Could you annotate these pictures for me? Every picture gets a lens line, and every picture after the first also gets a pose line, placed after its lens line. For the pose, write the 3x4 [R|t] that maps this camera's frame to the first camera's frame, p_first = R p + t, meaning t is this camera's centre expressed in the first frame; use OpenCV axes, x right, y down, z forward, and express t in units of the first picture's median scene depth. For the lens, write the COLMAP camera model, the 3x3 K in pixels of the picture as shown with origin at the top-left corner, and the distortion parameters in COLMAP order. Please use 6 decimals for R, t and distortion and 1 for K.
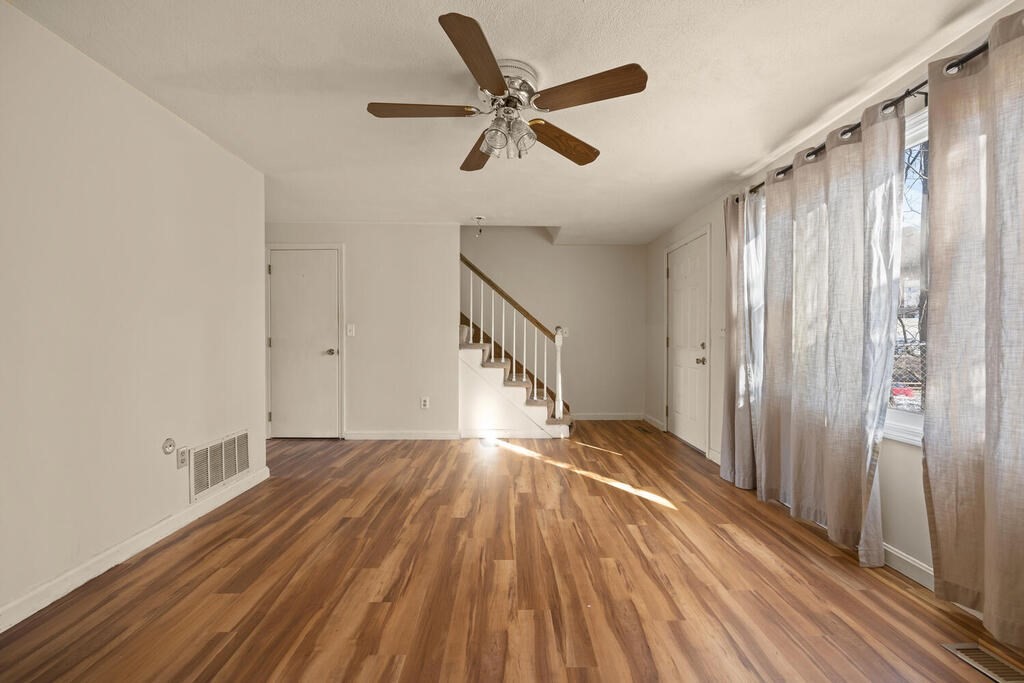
lens RADIAL K [[415.6, 0, 506.4], [0, 415.6, 341.7], [0, 0, 1]] dist [-0.003825, -0.000134]
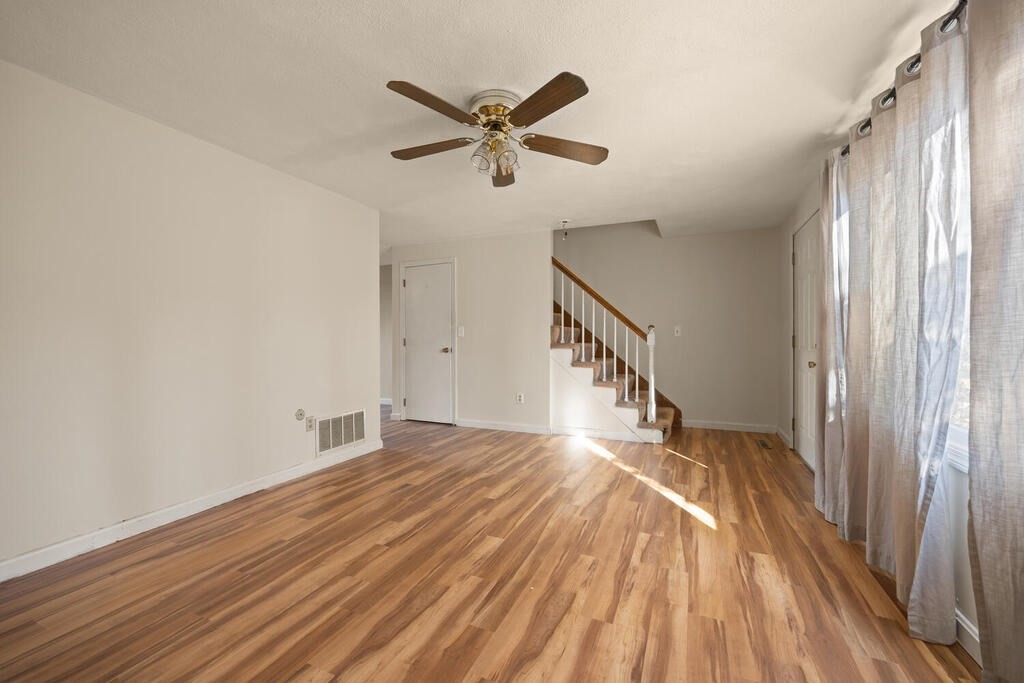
lens RADIAL K [[415.6, 0, 502.1], [0, 415.6, 340.2], [0, 0, 1]] dist [-0.003825, -0.000134]
pose [[0.906717, -0.002292, -0.421734, 0.441682], [0.000485, 0.999990, -0.004392, 0.002769], [0.421740, 0.003778, 0.906709, -0.002752]]
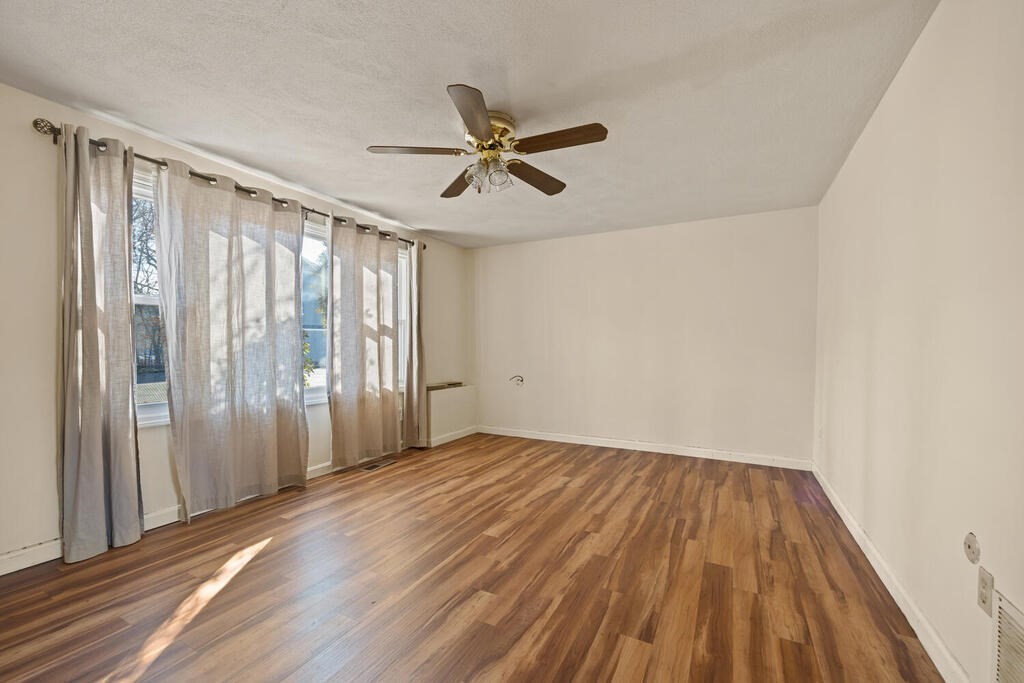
lens RADIAL K [[415.6, 0, 522.2], [0, 415.6, 348.1], [0, 0, 1]] dist [-0.003825, -0.000134]
pose [[-0.896023, -0.002944, 0.443997, -0.559203], [0.001738, 0.999947, 0.010138, -0.016032], [-0.444004, 0.009855, -0.895971, 1.846374]]
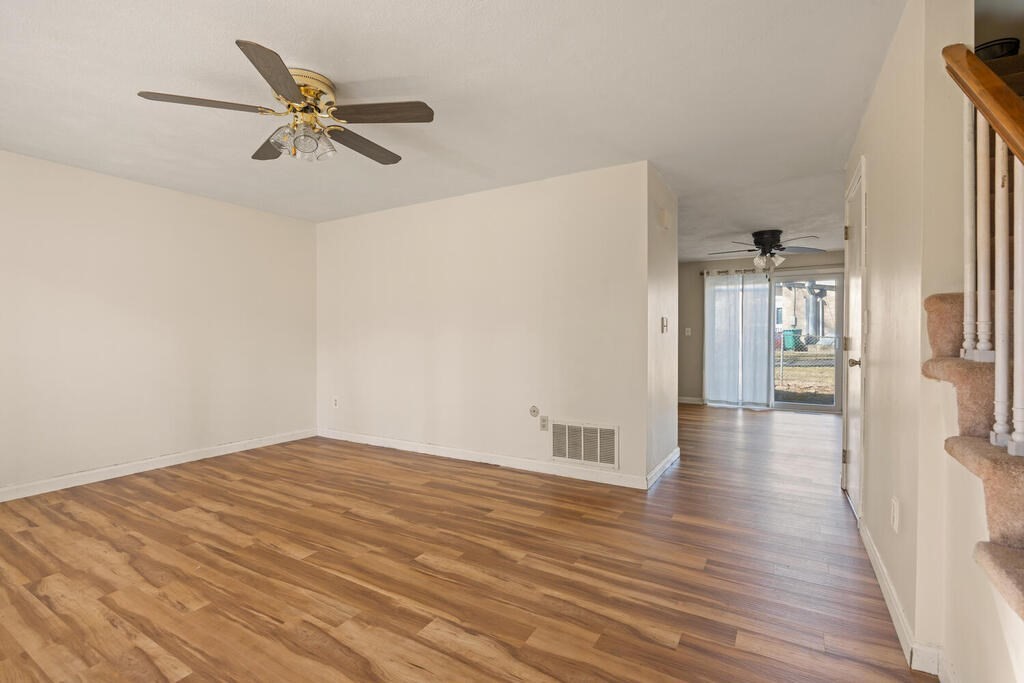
lens RADIAL K [[450.1, 0, 507.5], [0, 450.1, 341.8], [0, 0, 1]] dist [-0.011048, -0.000637]
pose [[-0.503083, 0.012214, -0.864152, 0.643498], [-0.004737, 0.999846, 0.016890, -0.022727], [0.864225, 0.012591, -0.502948, 1.816892]]
